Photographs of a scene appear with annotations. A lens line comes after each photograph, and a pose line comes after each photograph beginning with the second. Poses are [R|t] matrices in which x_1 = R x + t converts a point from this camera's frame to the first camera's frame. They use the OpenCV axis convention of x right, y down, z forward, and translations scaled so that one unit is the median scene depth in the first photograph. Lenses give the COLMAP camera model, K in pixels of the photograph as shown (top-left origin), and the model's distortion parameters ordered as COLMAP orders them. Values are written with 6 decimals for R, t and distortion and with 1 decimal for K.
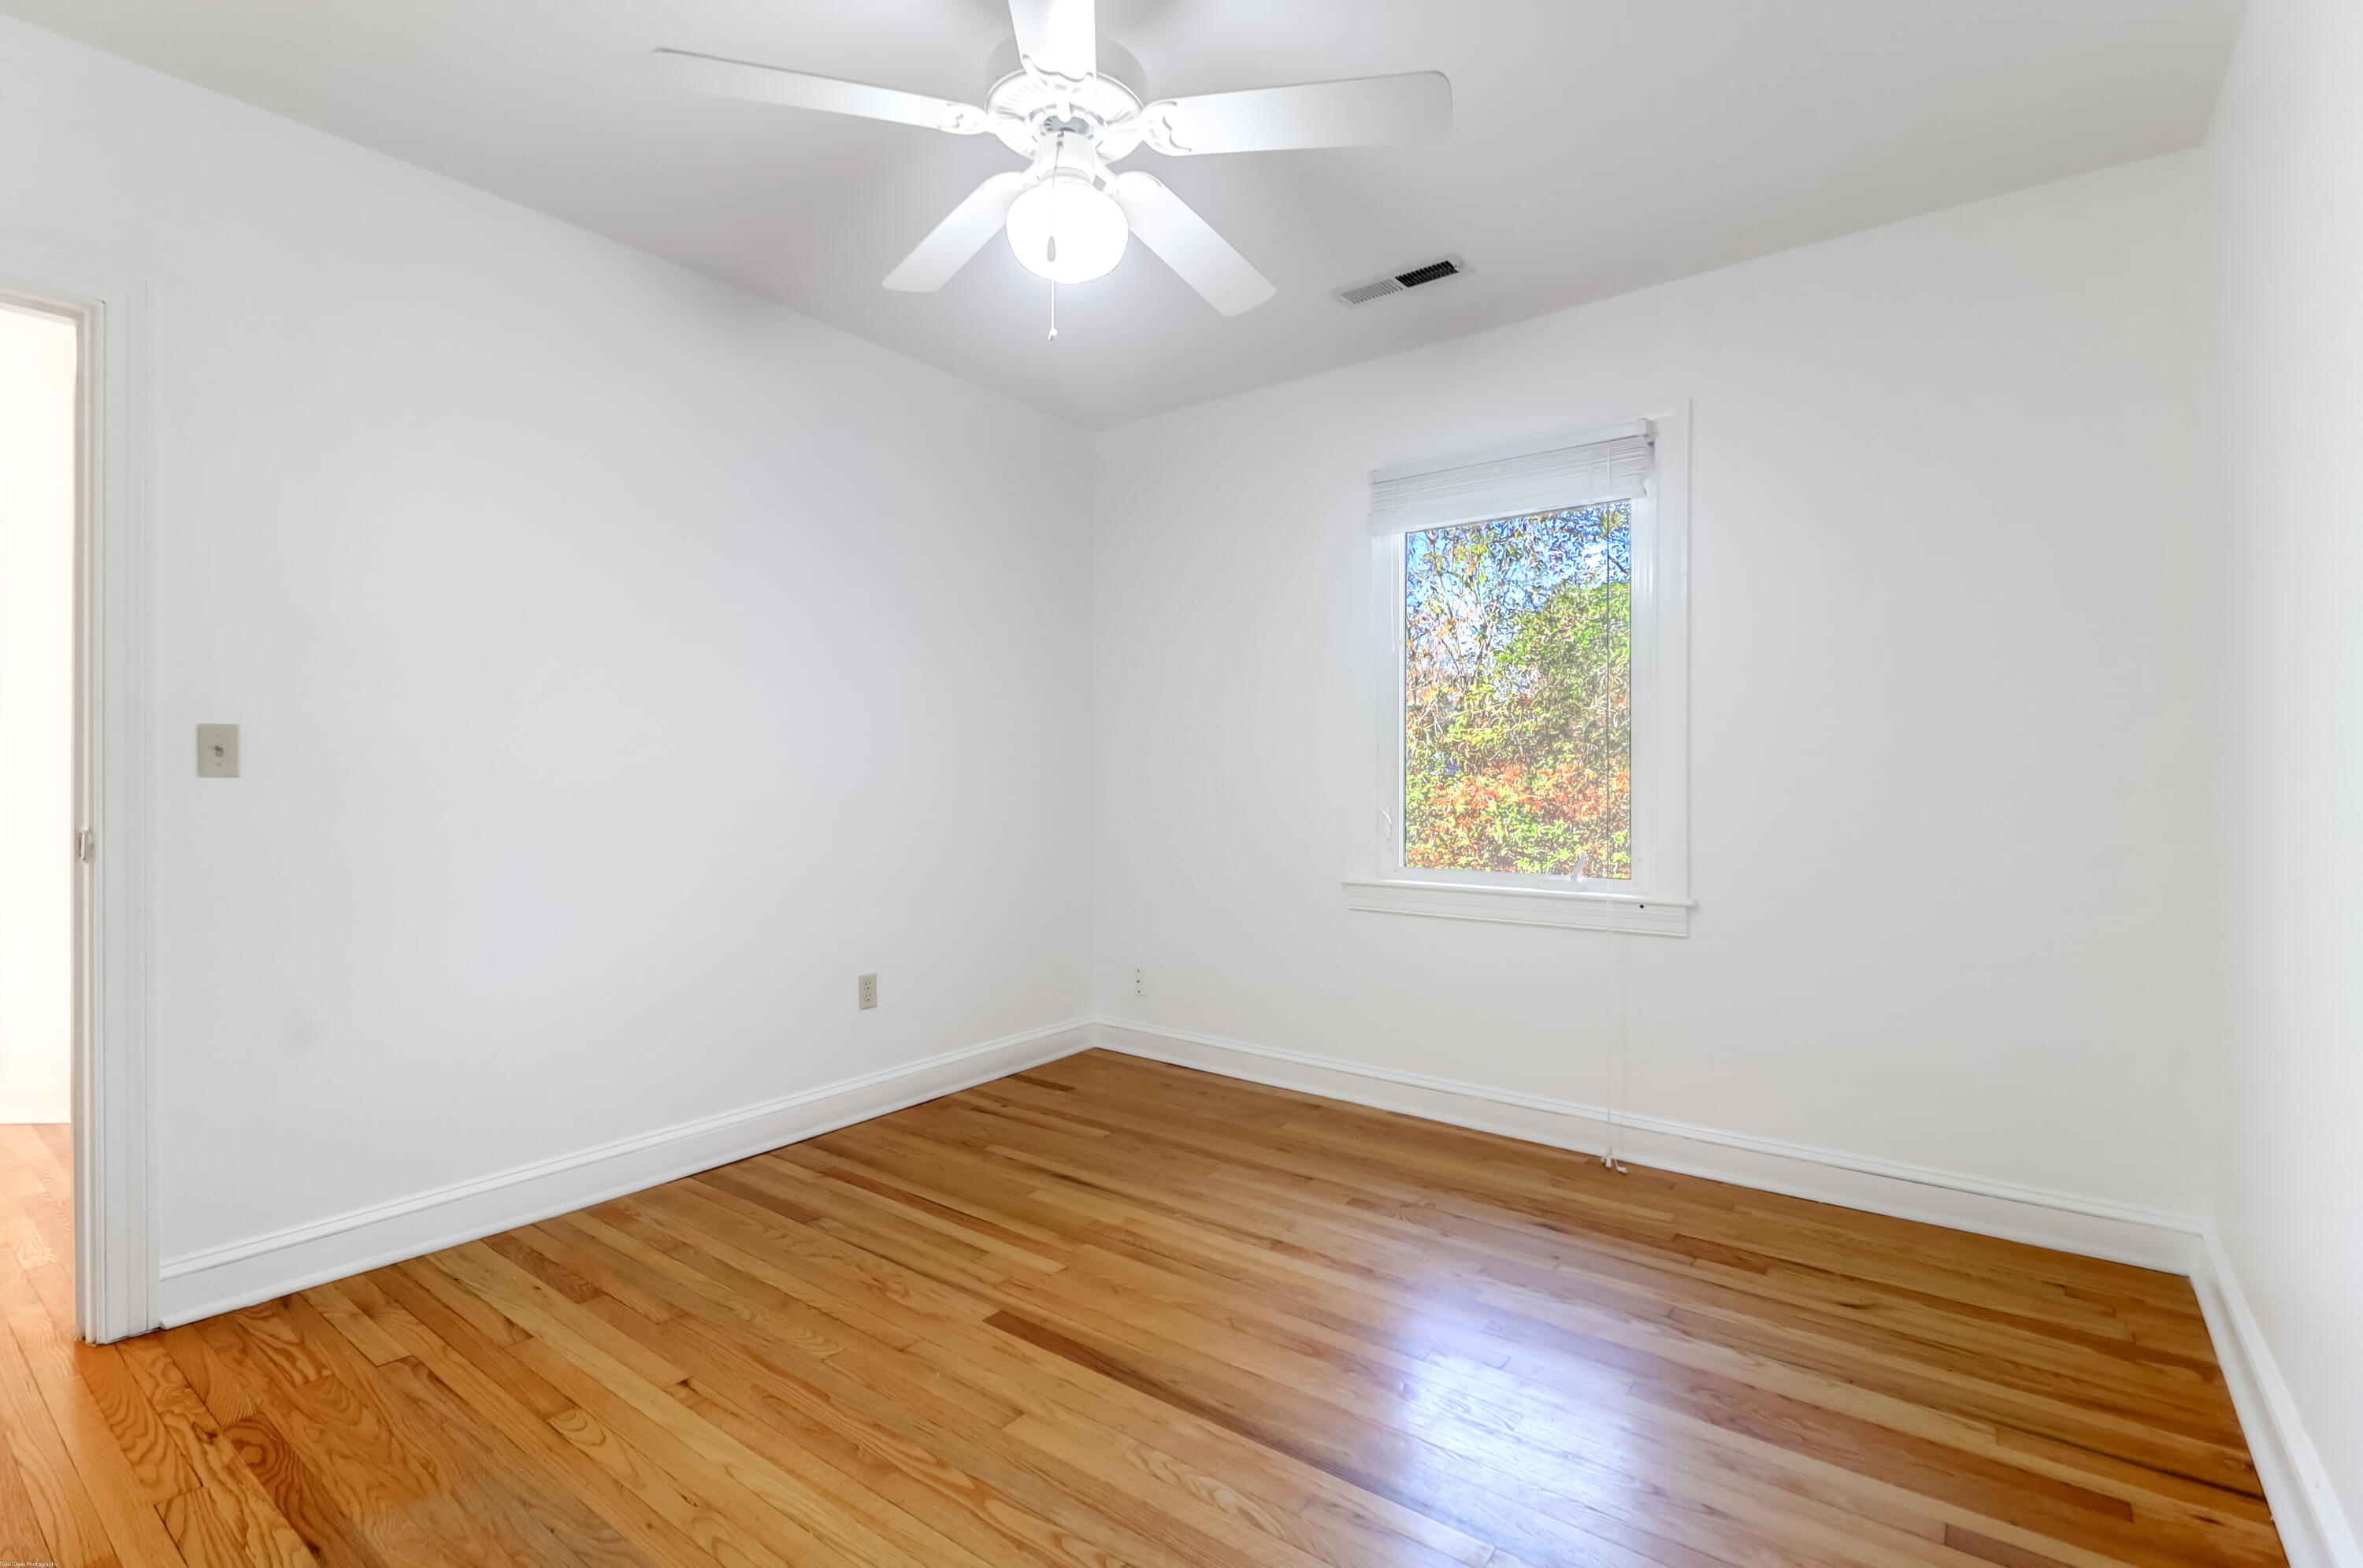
lens RADIAL K [[1088.2, 0, 1187.2], [0, 1088.2, 780.5], [0, 0, 1]] dist [0.025744, -0.015951]
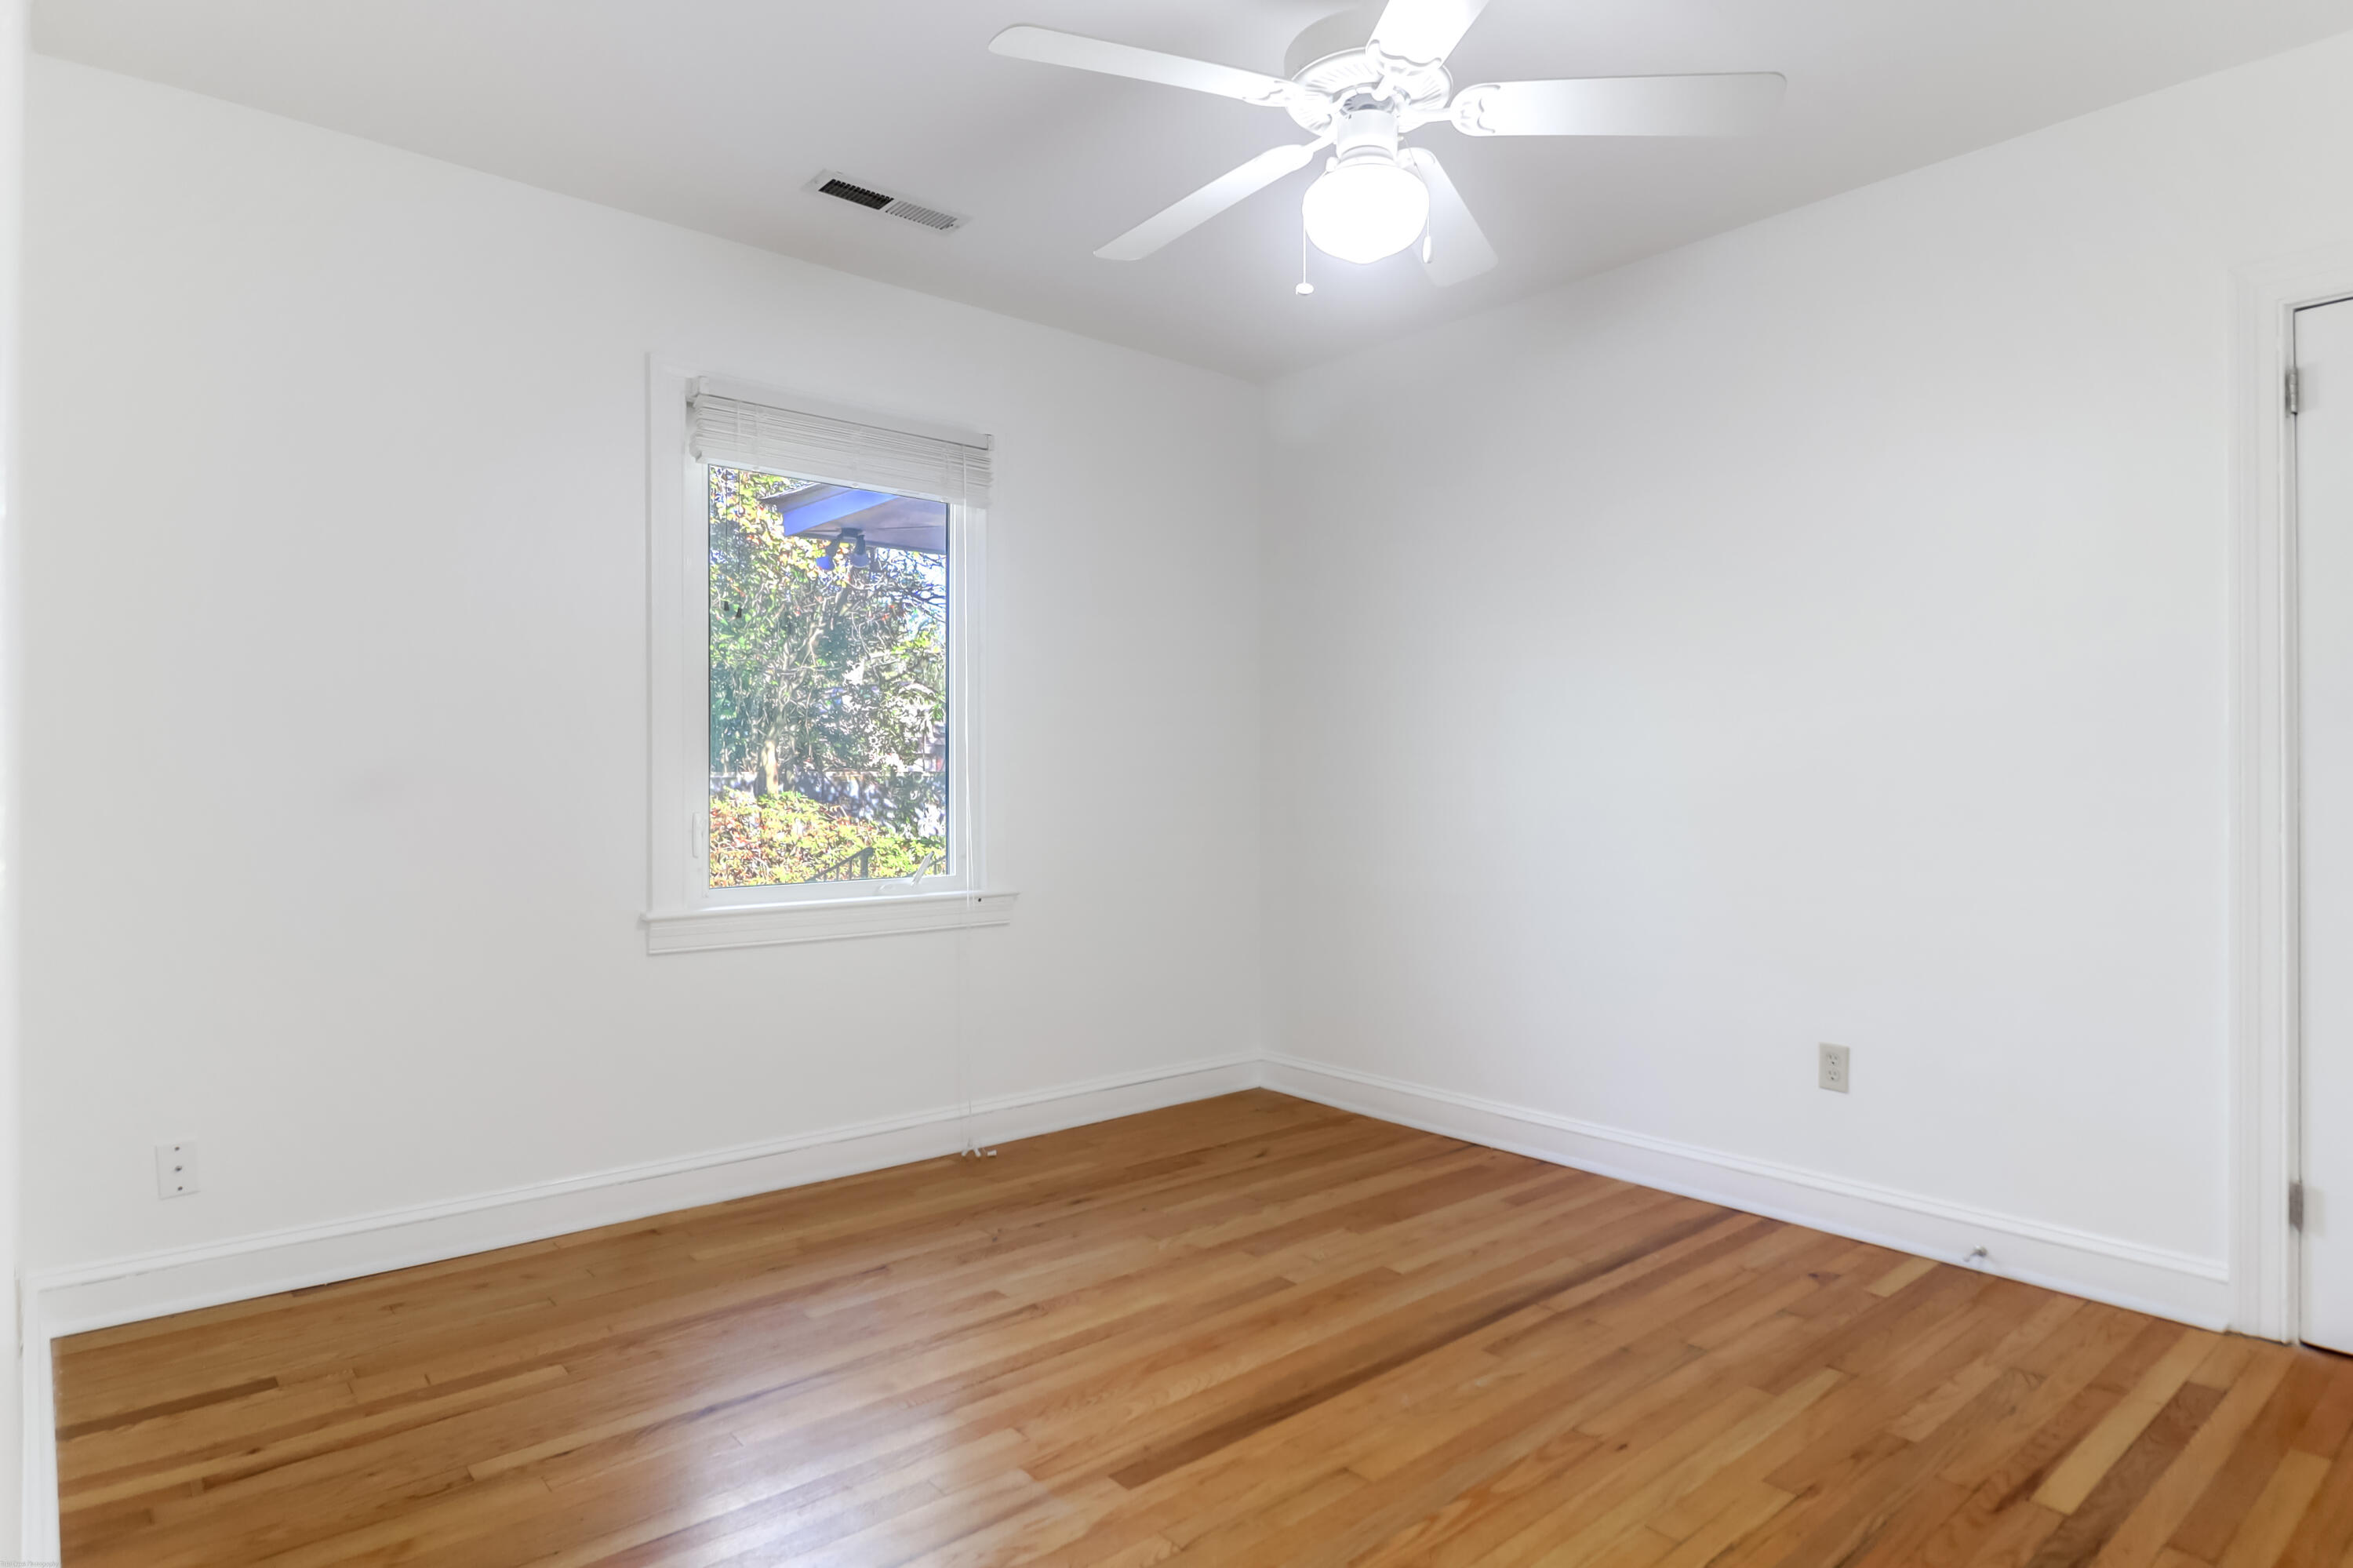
lens RADIAL K [[1299.5, 0, 1193.0], [0, 1299.5, 776.6], [0, 0, 1]] dist [0.002416, -0.002782]
pose [[0.209131, -0.001554, 0.977886, -0.728388], [0.003374, 0.999994, 0.000868, -0.002378], [-0.977882, 0.003118, 0.209135, 0.525488]]
